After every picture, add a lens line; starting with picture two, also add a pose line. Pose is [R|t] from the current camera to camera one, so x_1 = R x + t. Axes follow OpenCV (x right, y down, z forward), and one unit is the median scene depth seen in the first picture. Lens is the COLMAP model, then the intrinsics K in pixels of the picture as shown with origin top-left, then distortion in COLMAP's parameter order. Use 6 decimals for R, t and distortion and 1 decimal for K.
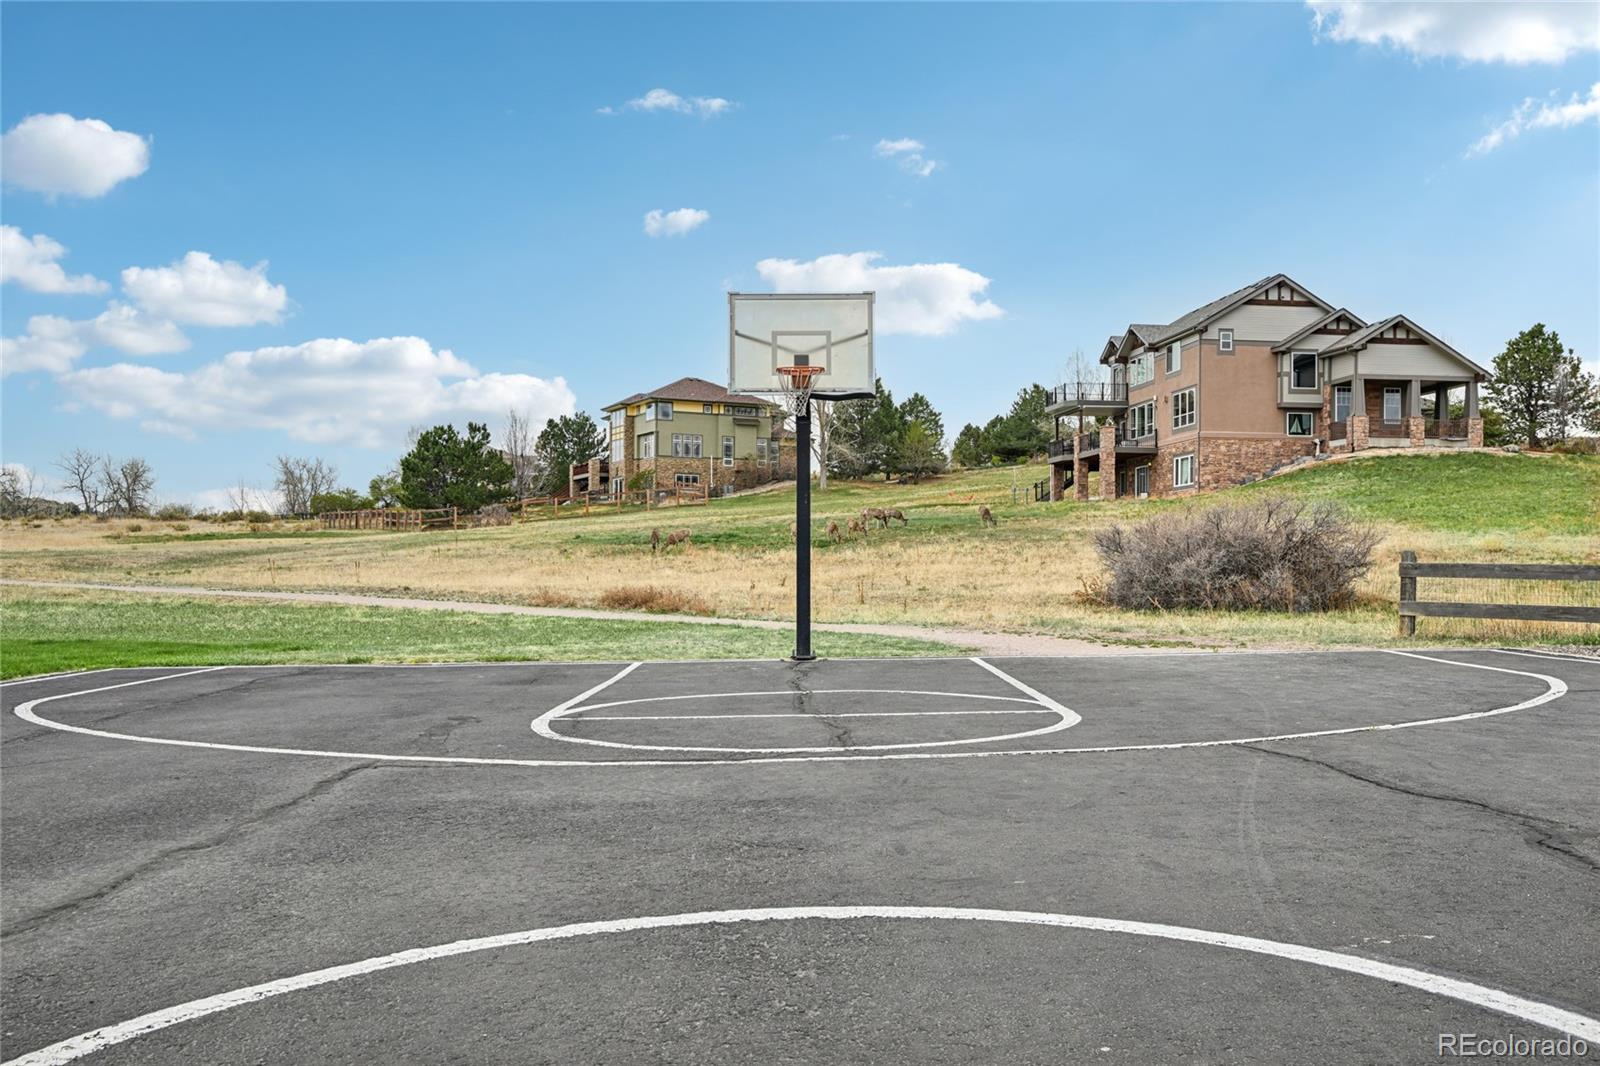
lens RADIAL K [[1411.3, 0, 800.0], [0, 1411.3, 533.0], [0, 0, 1]] dist [-0.000884, -0.001489]
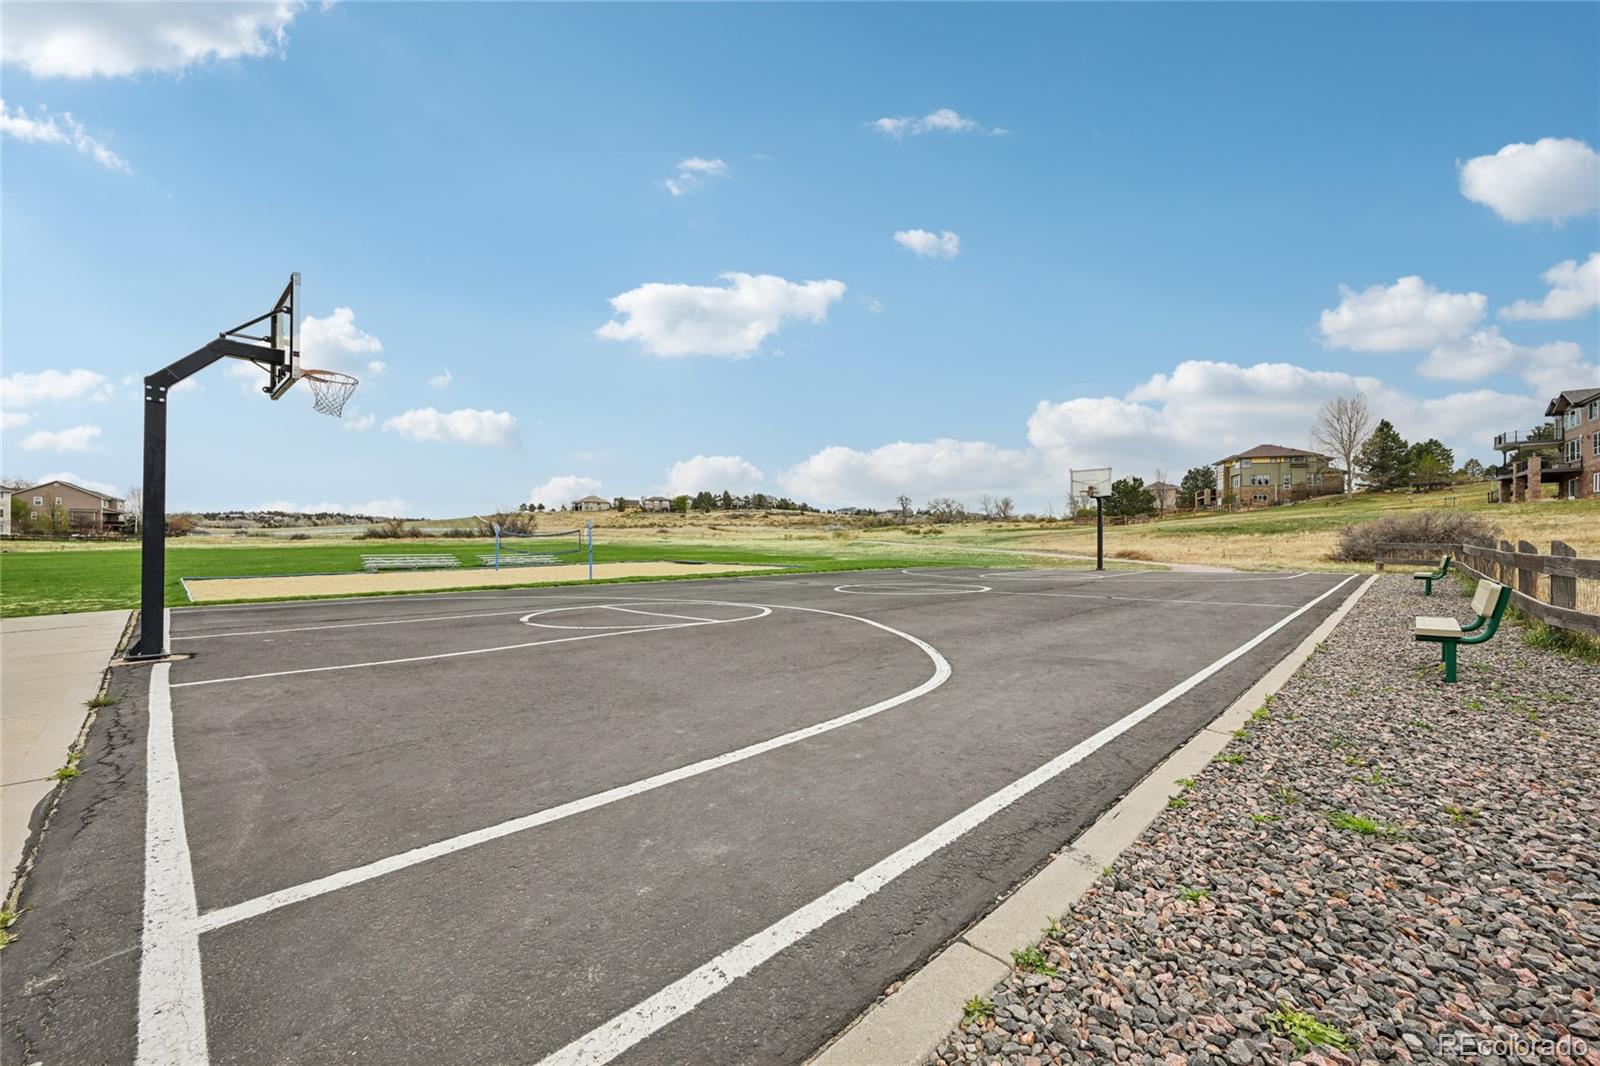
lens RADIAL K [[640.5, 0, 800.2], [0, 640.5, 538.3], [0, 0, 1]] dist [0.000109, -0.000057]
pose [[0.720242, -0.002902, -0.693716, 0.079477], [0.017101, 0.999762, 0.013572, -0.003359], [0.693512, -0.021639, 0.720120, -0.095587]]
